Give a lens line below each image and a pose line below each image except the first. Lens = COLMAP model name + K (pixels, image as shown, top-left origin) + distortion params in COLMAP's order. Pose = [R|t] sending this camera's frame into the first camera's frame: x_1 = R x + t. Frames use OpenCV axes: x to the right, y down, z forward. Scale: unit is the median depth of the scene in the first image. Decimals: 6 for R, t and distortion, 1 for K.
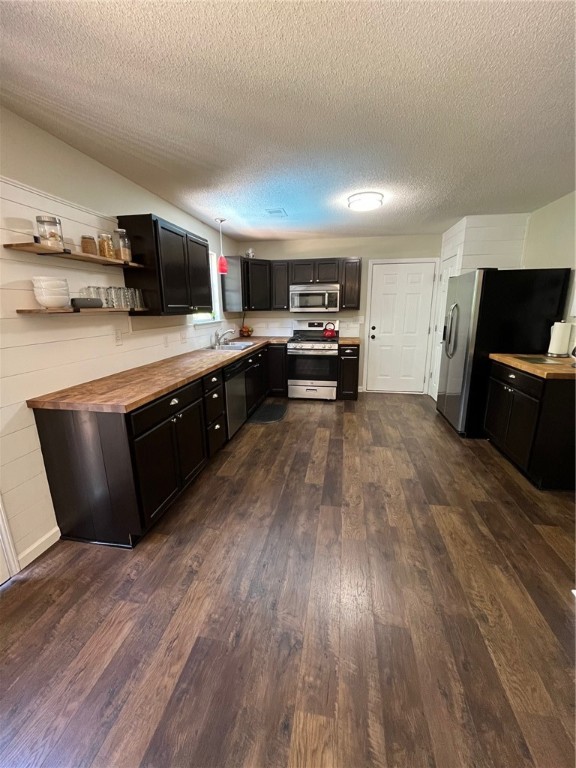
lens RADIAL K [[309.1, 0, 290.7], [0, 309.1, 381.8], [0, 0, 1]] dist [0.001921, 0.000205]
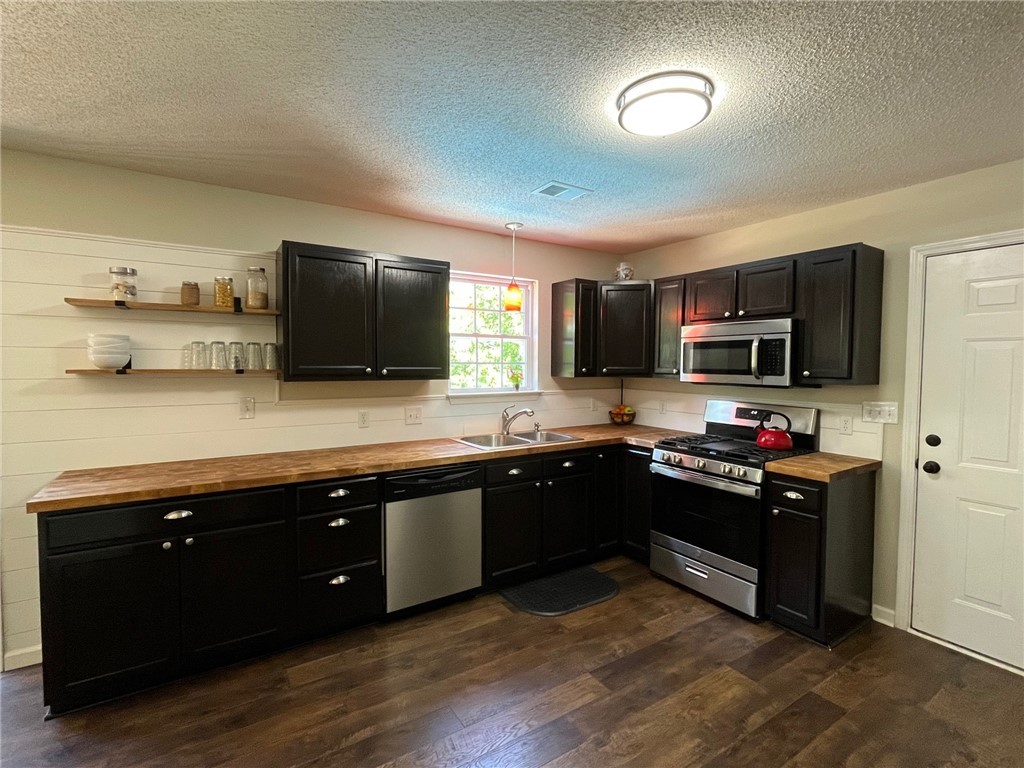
lens RADIAL K [[478.5, 0, 511.2], [0, 478.5, 385.3], [0, 0, 1]] dist [-0.003511, 0.000126]
pose [[0.672036, 0.047965, -0.738964, 0.371062], [-0.187508, 0.976402, -0.107149, -0.102553], [0.716386, 0.210569, 0.665170, 0.366459]]
